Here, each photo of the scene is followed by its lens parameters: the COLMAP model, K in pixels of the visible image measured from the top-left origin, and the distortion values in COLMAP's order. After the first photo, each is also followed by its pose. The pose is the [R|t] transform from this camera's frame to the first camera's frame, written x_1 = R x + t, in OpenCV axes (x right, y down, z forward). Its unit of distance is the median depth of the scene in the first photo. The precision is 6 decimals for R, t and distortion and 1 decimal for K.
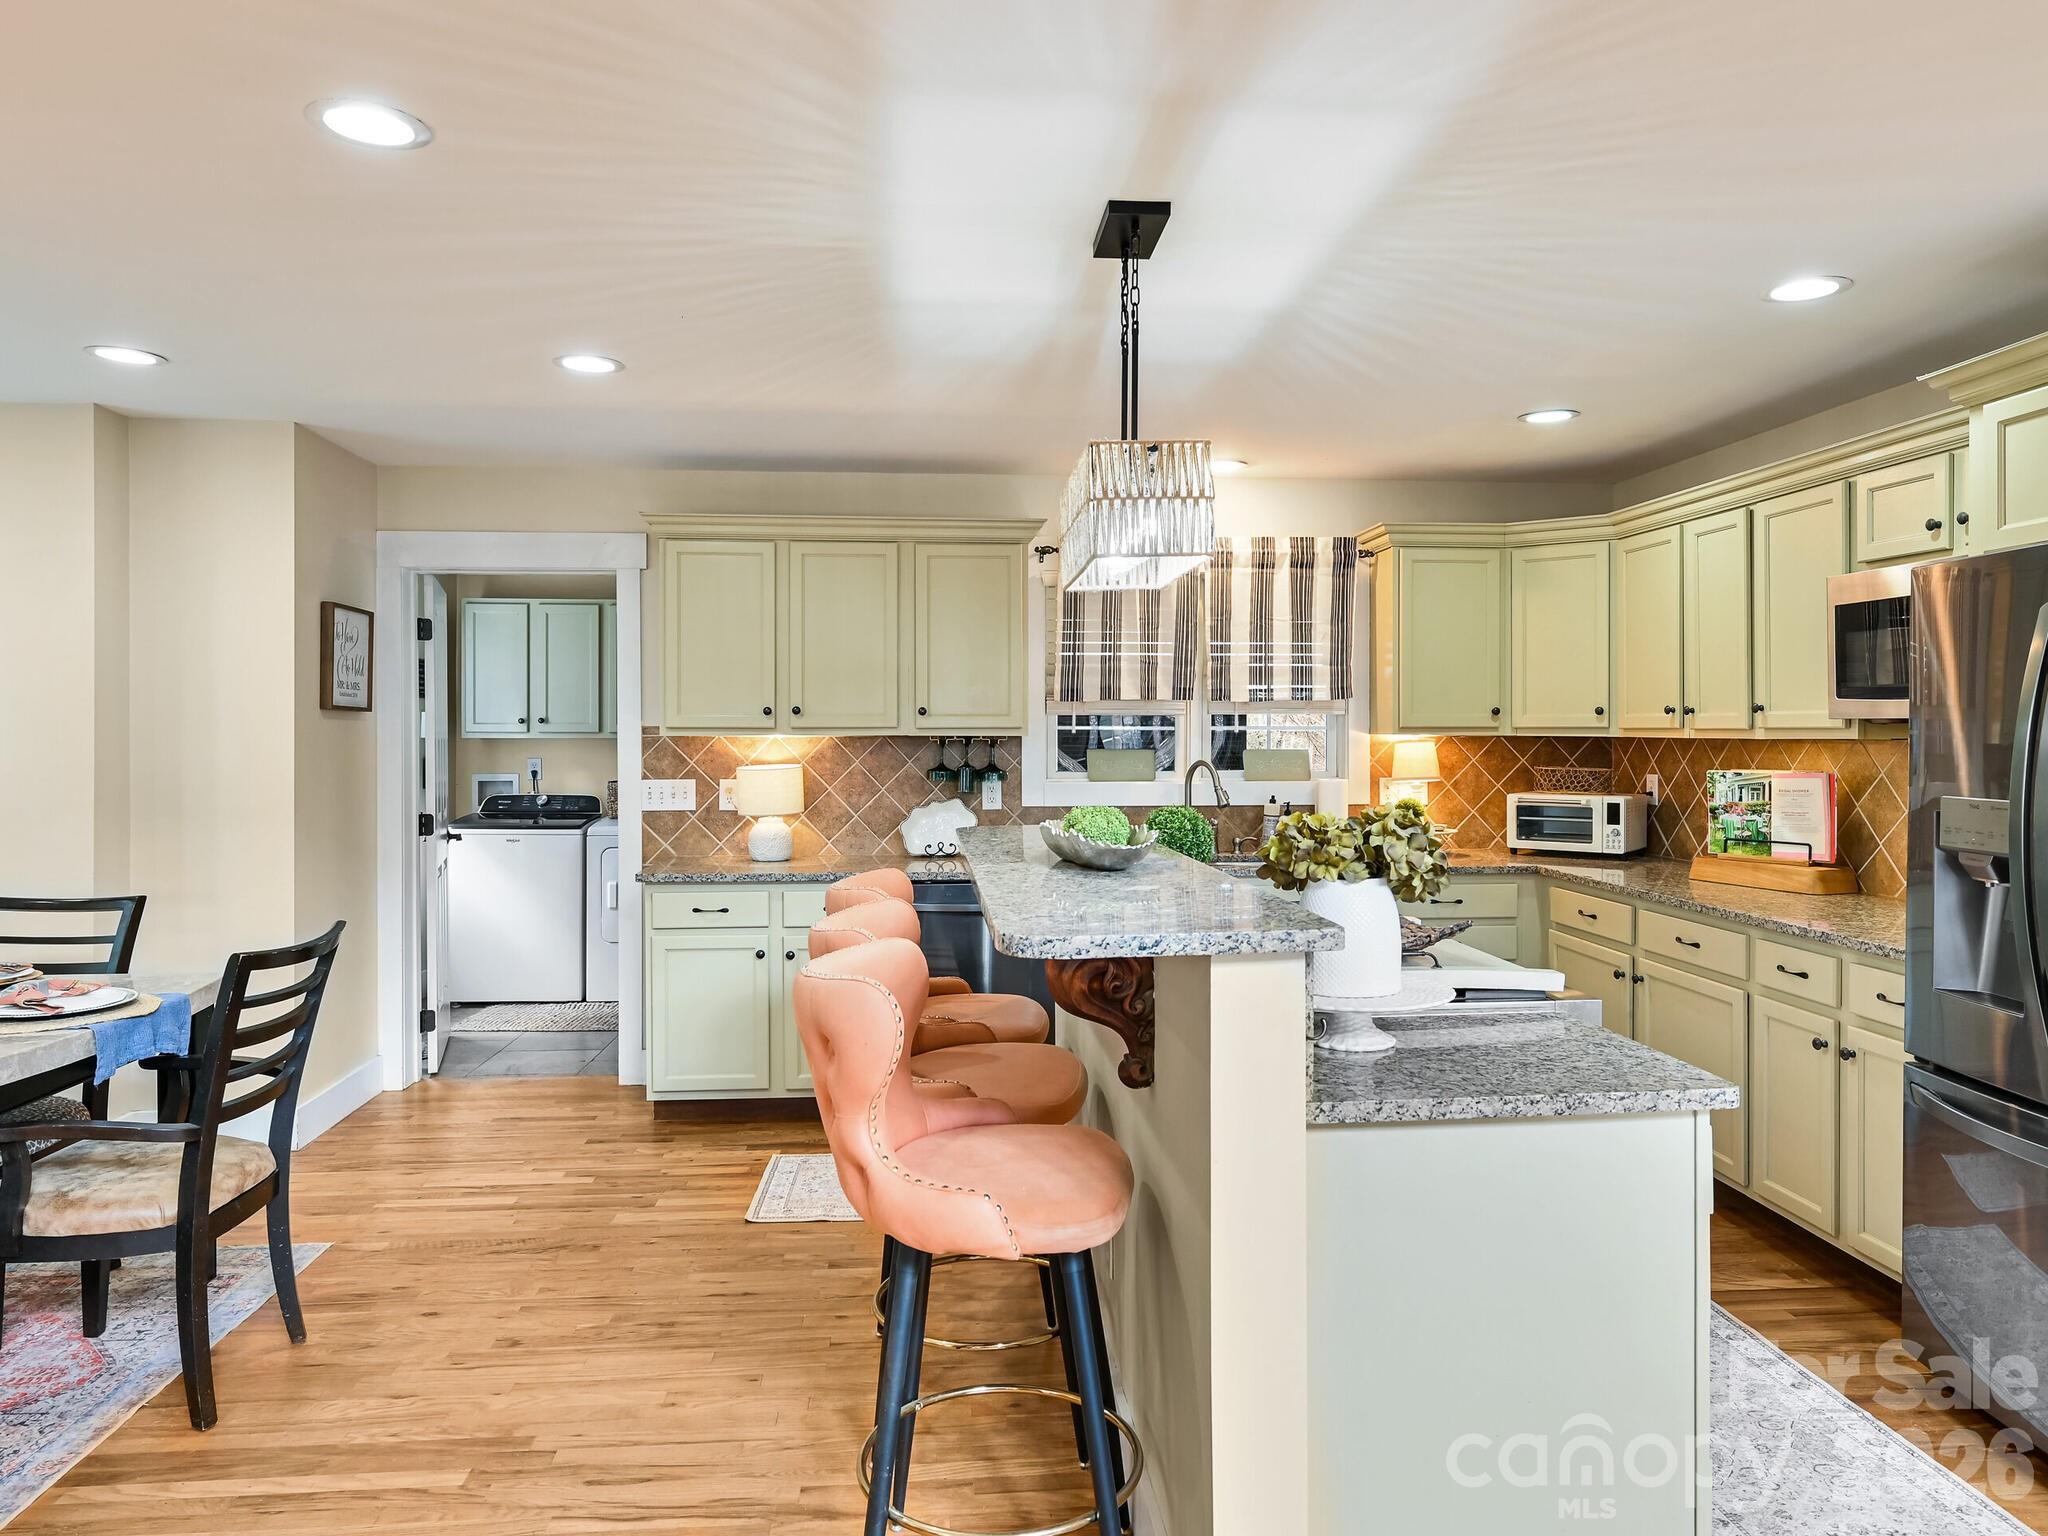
lens RADIAL K [[1359.0, 0, 1034.0], [0, 1359.0, 742.6], [0, 0, 1]] dist [-0.006389, 0.002423]
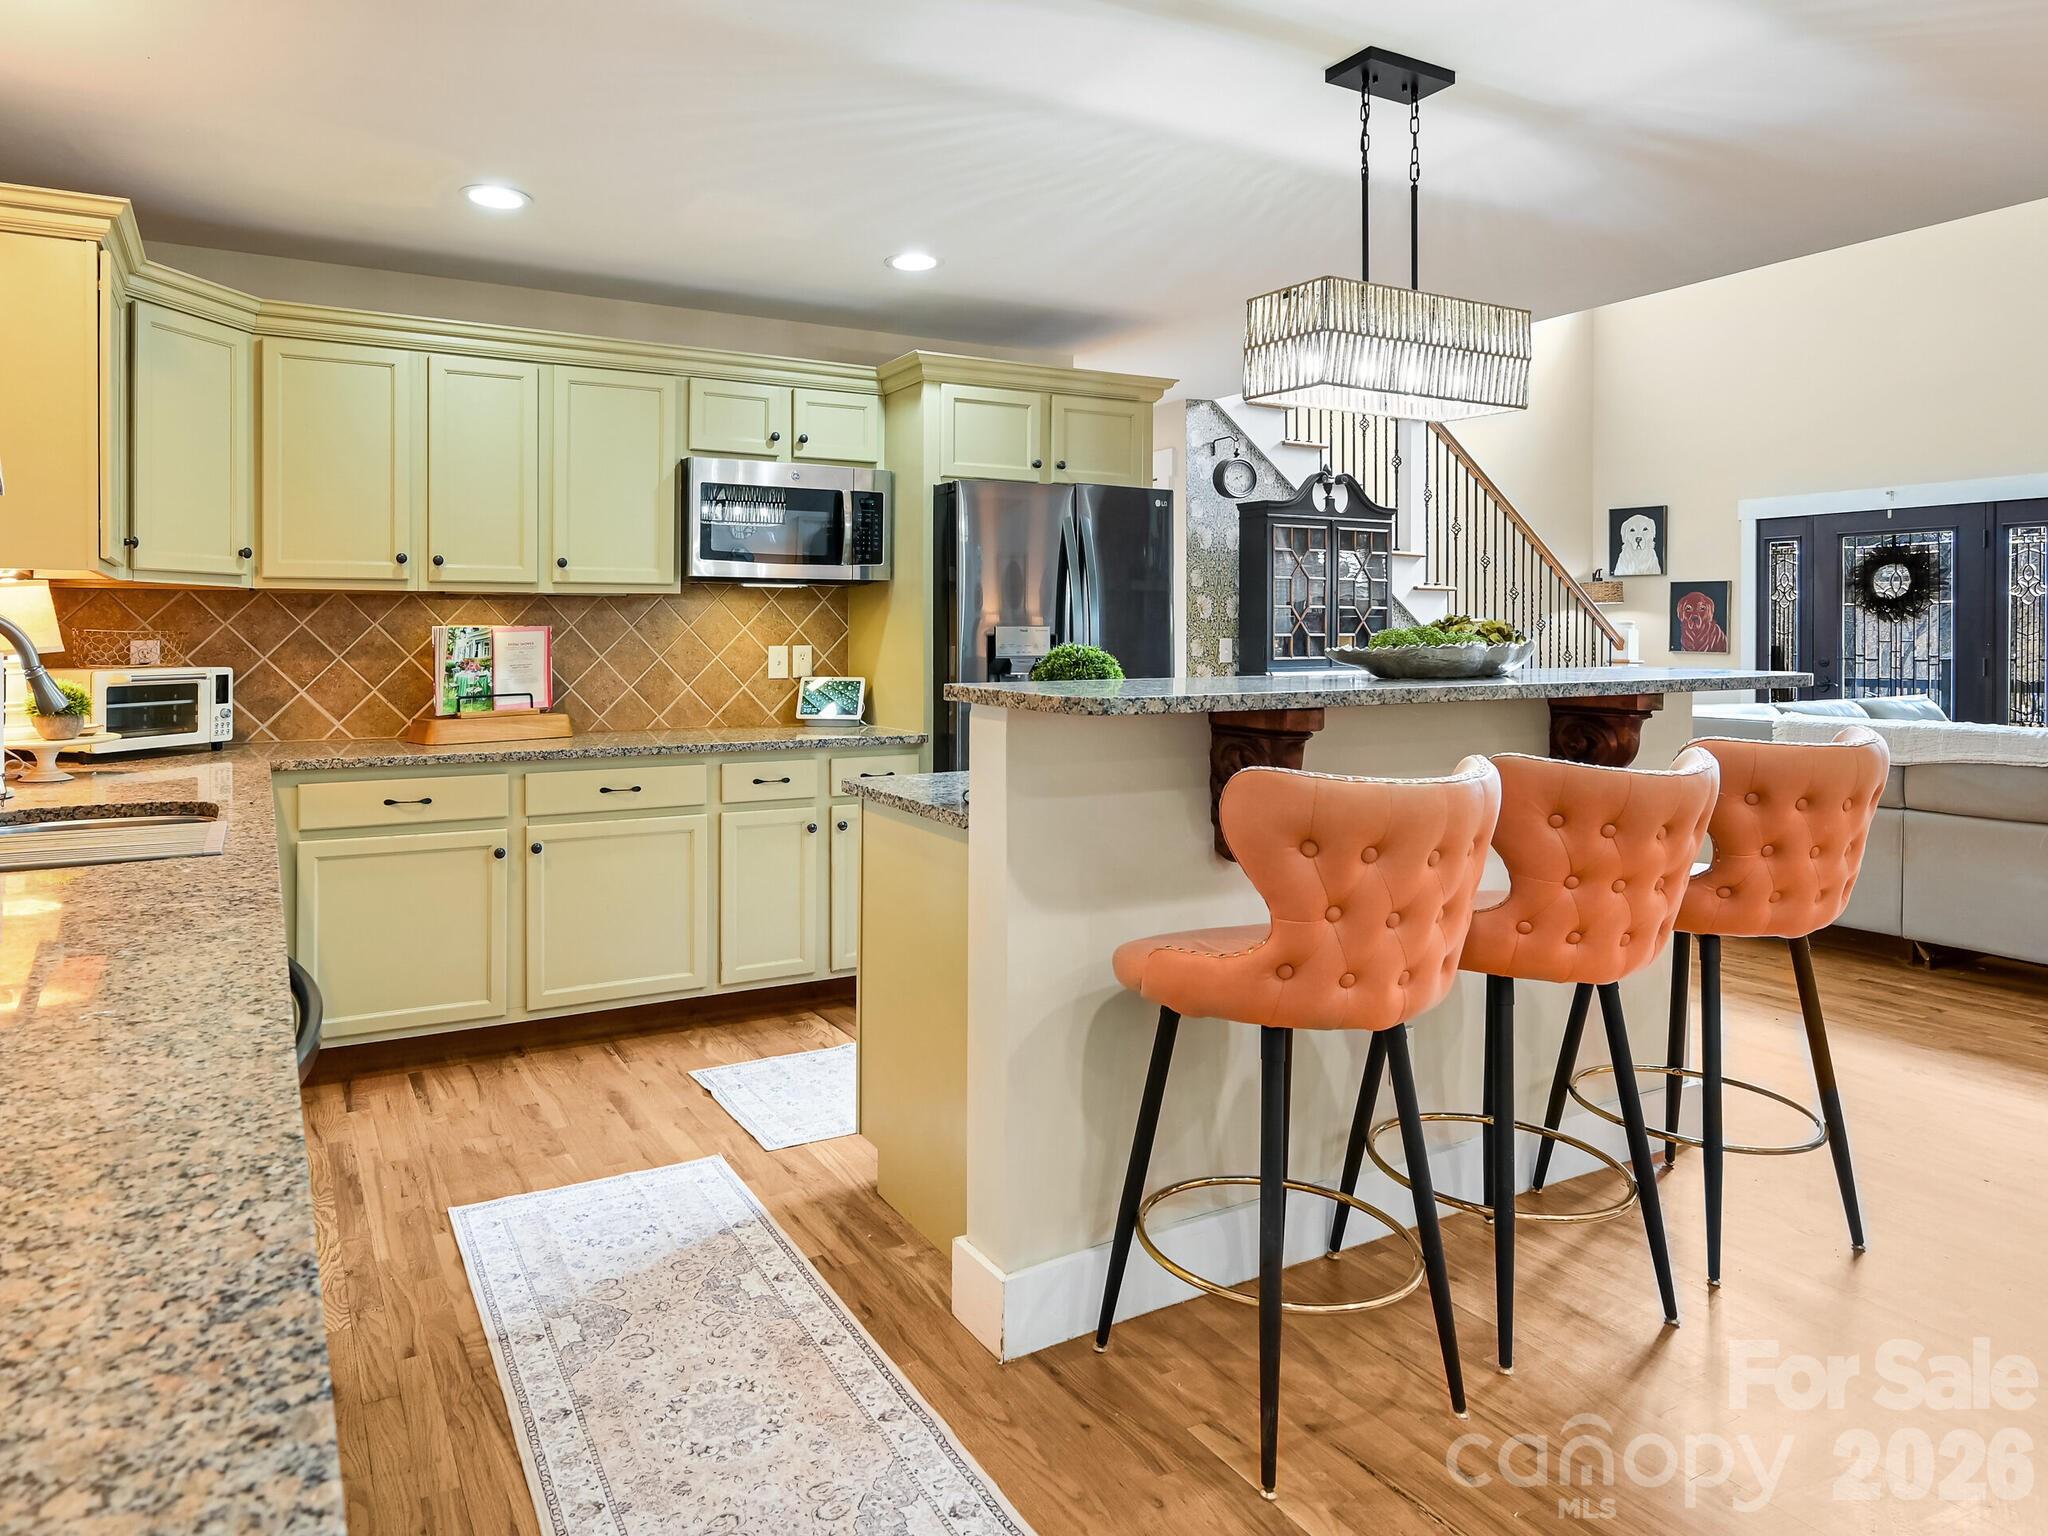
lens RADIAL K [[1224.0, 0, 885.4], [0, 1224.0, 644.3], [0, 0, 1]] dist [-0.000541, 0.003668]
pose [[-0.371420, -0.007299, 0.928436, -0.352614], [0.009872, 0.999882, 0.011810, 0.023221], [-0.928412, 0.013552, -0.371304, 0.914515]]
